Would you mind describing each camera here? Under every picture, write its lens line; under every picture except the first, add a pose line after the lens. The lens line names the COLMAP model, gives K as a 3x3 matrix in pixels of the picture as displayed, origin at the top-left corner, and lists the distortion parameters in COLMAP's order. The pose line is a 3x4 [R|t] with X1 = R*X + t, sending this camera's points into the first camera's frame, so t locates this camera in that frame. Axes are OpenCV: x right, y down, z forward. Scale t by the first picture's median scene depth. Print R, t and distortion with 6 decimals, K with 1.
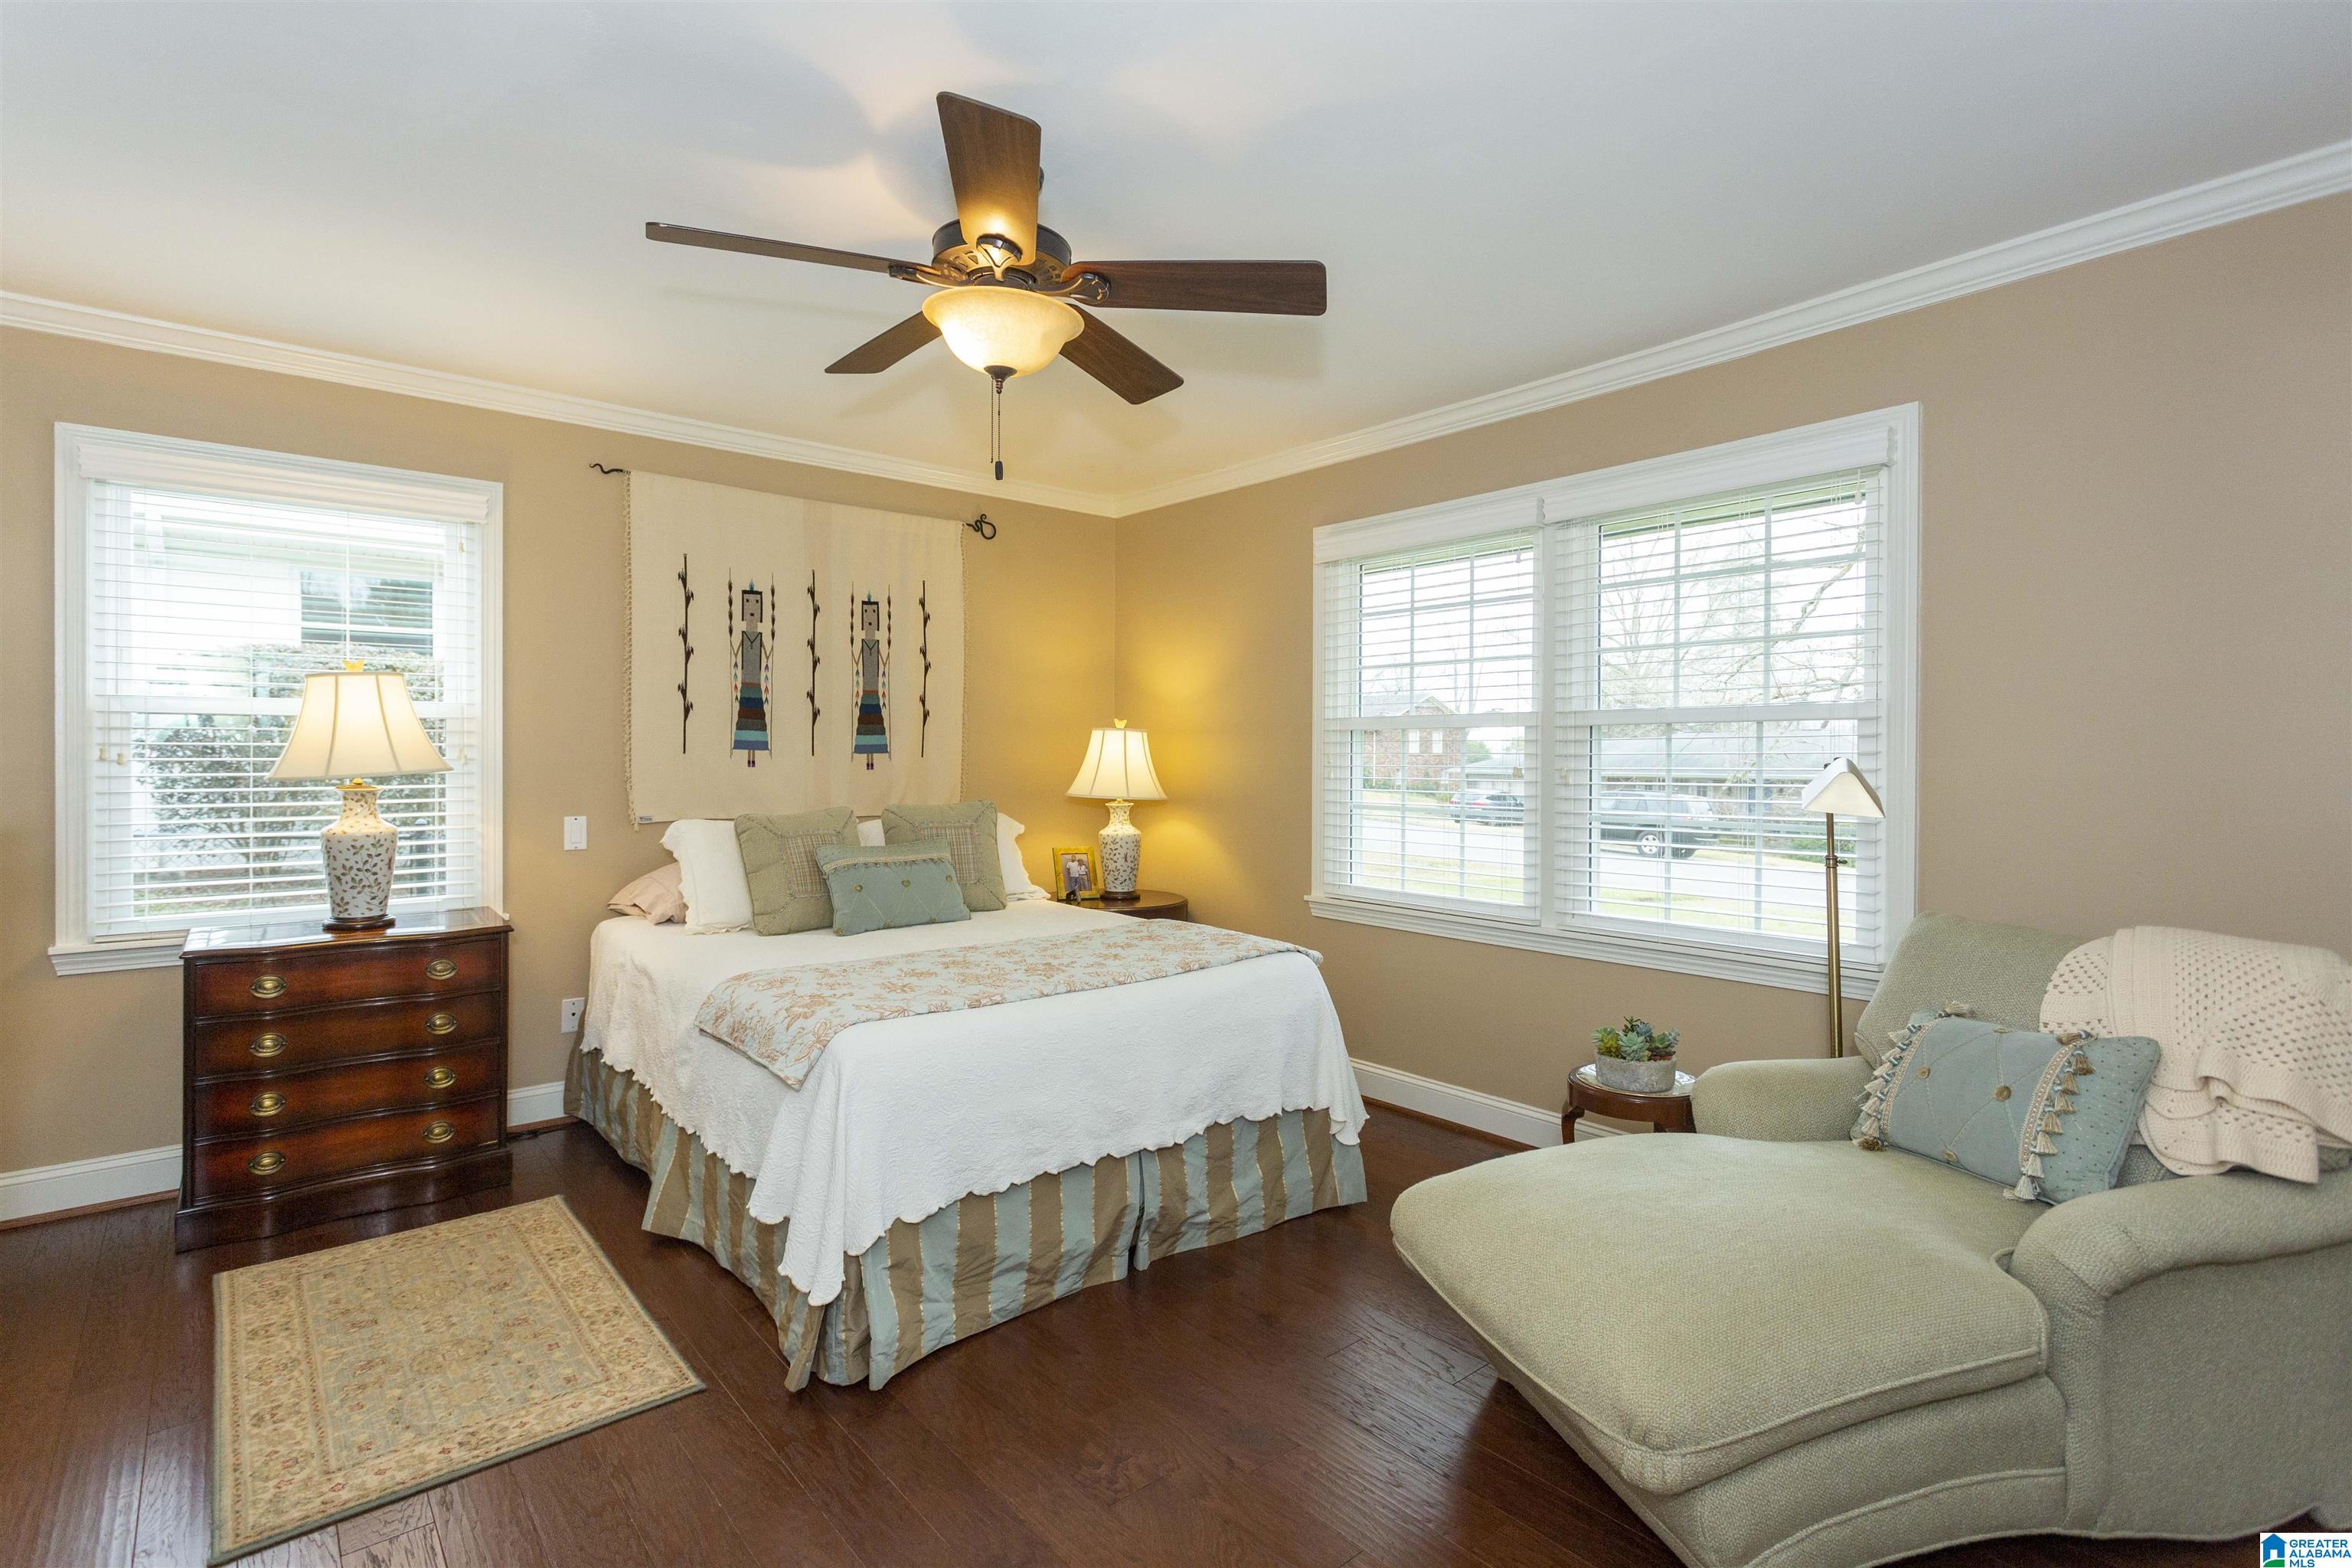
lens RADIAL K [[1114.4, 0, 1174.4], [0, 1114.4, 771.9], [0, 0, 1]] dist [0.001180, 0.000416]
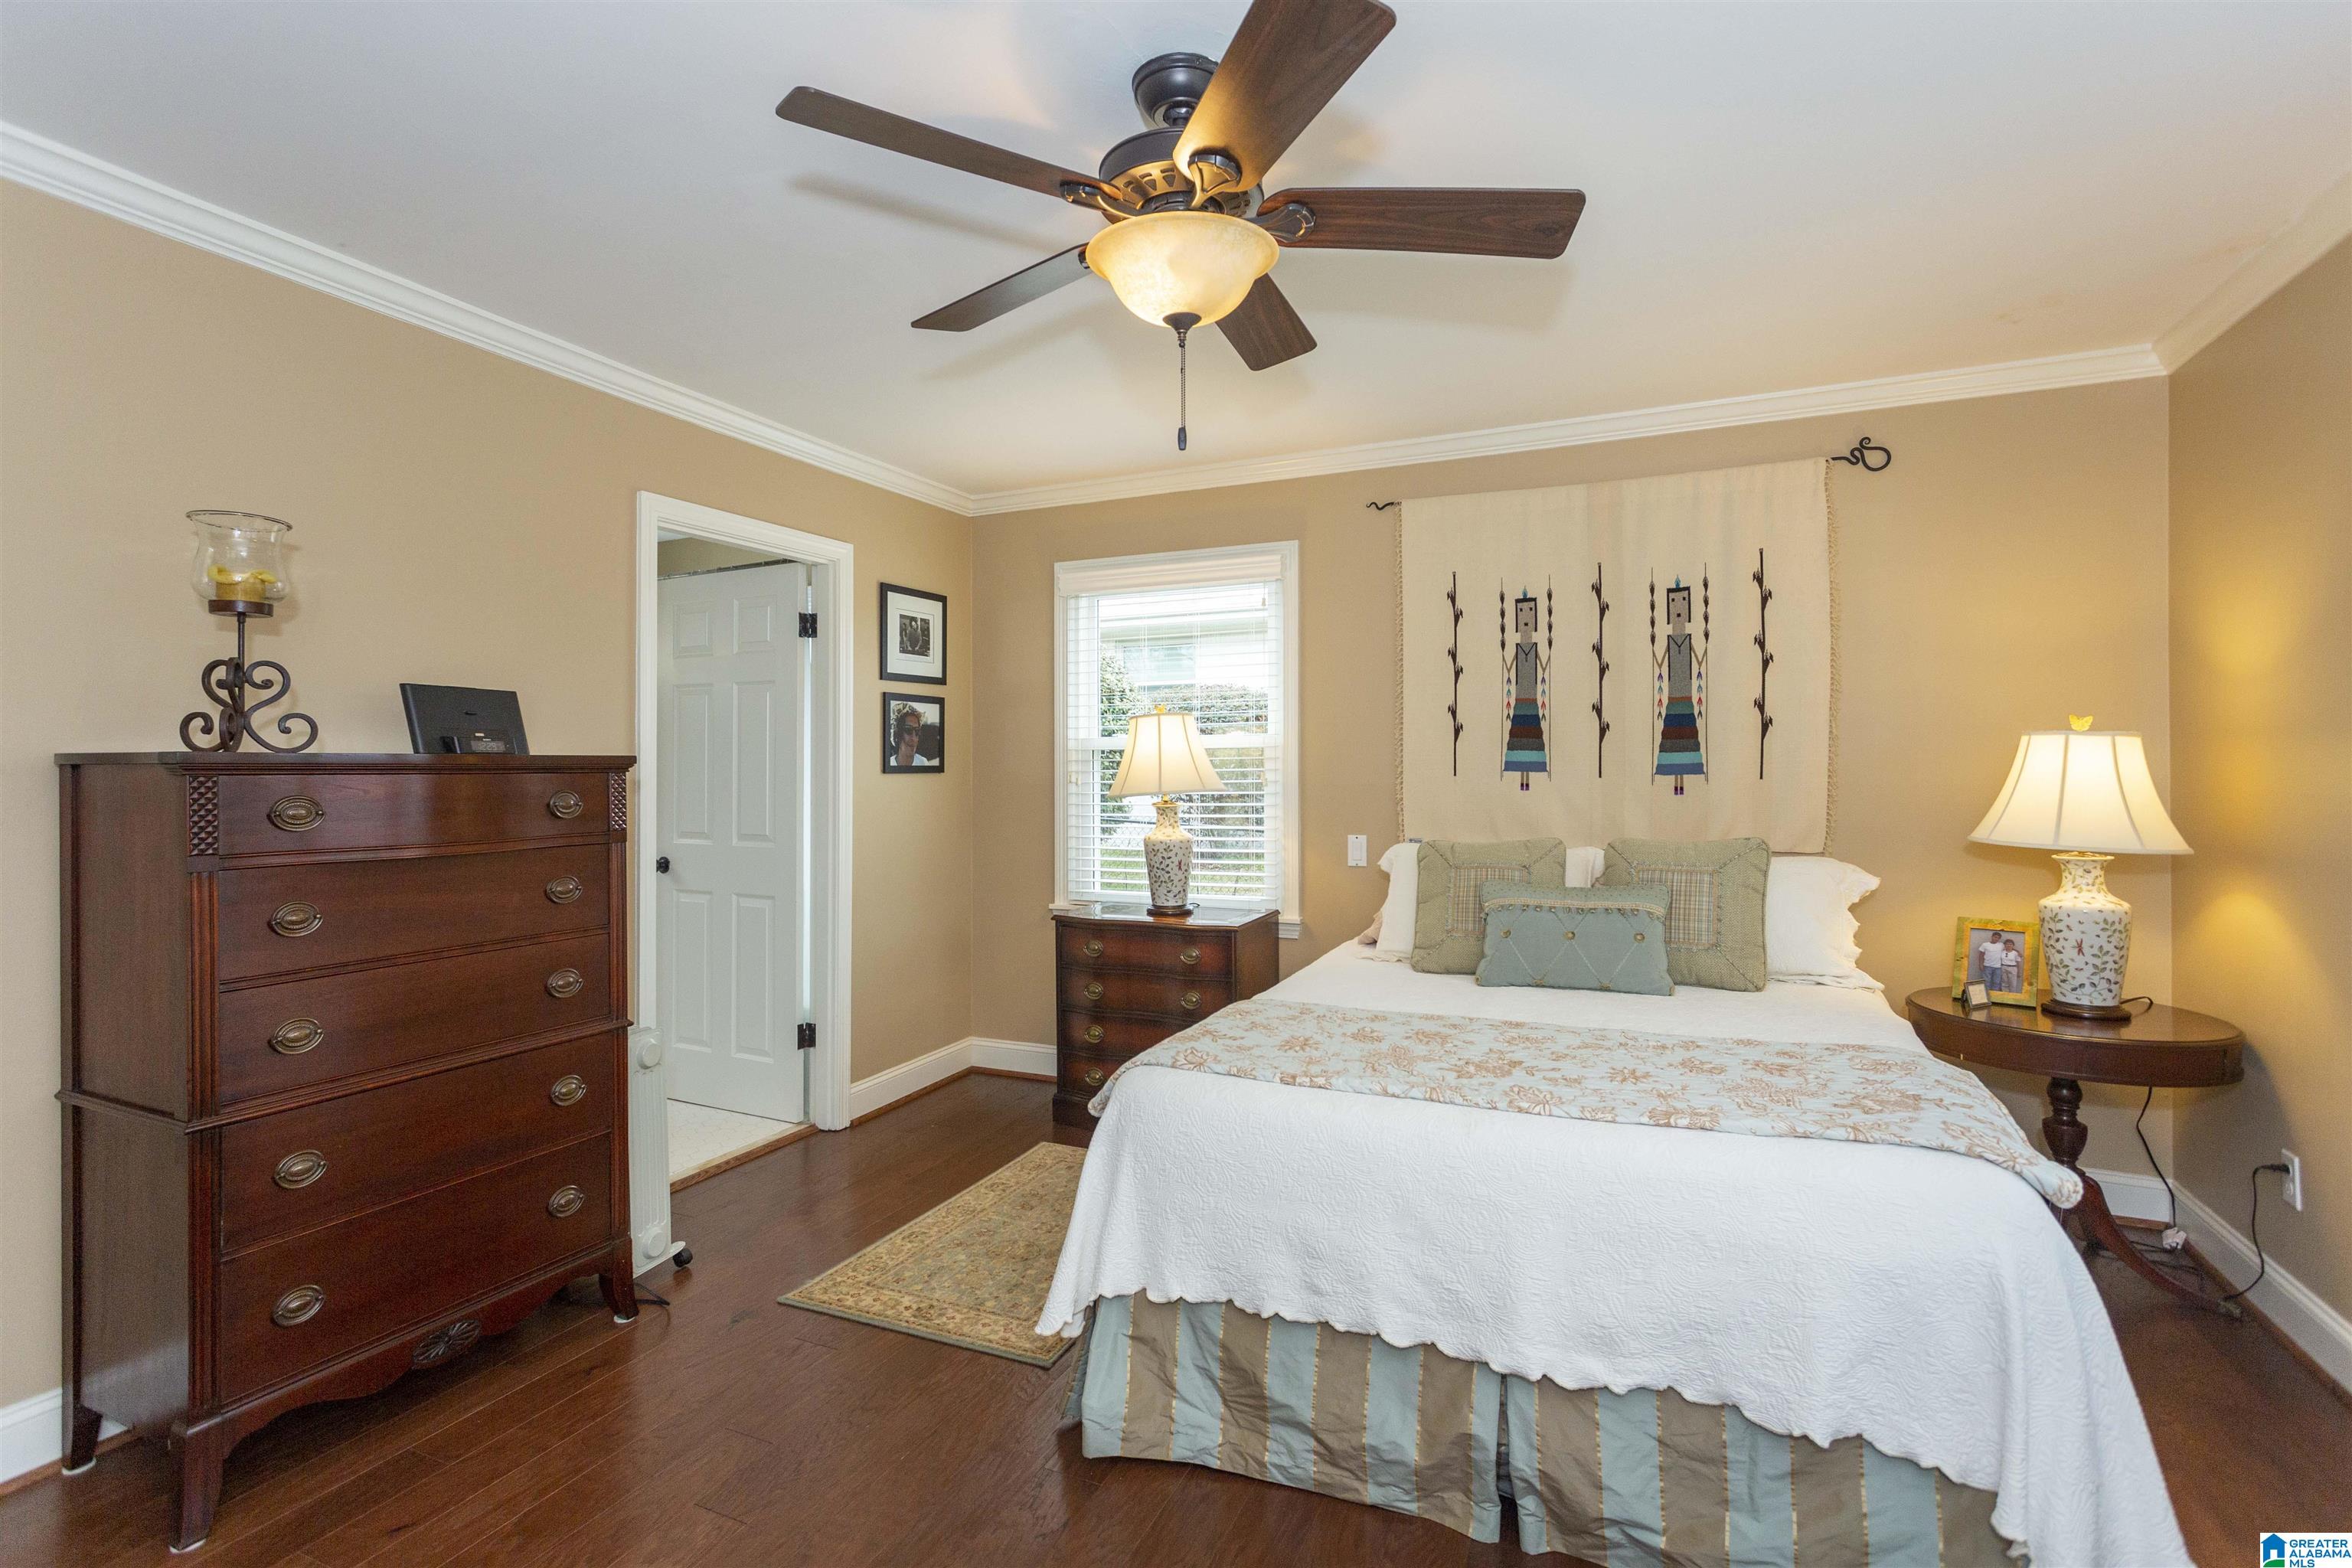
lens RADIAL K [[1114.4, 0, 1174.4], [0, 1114.4, 771.9], [0, 0, 1]] dist [0.001180, 0.000416]
pose [[0.430749, -0.005947, -0.902452, 0.337885], [-0.010086, 0.999884, -0.011403, -0.006419], [0.902415, 0.014014, 0.430640, 0.359572]]
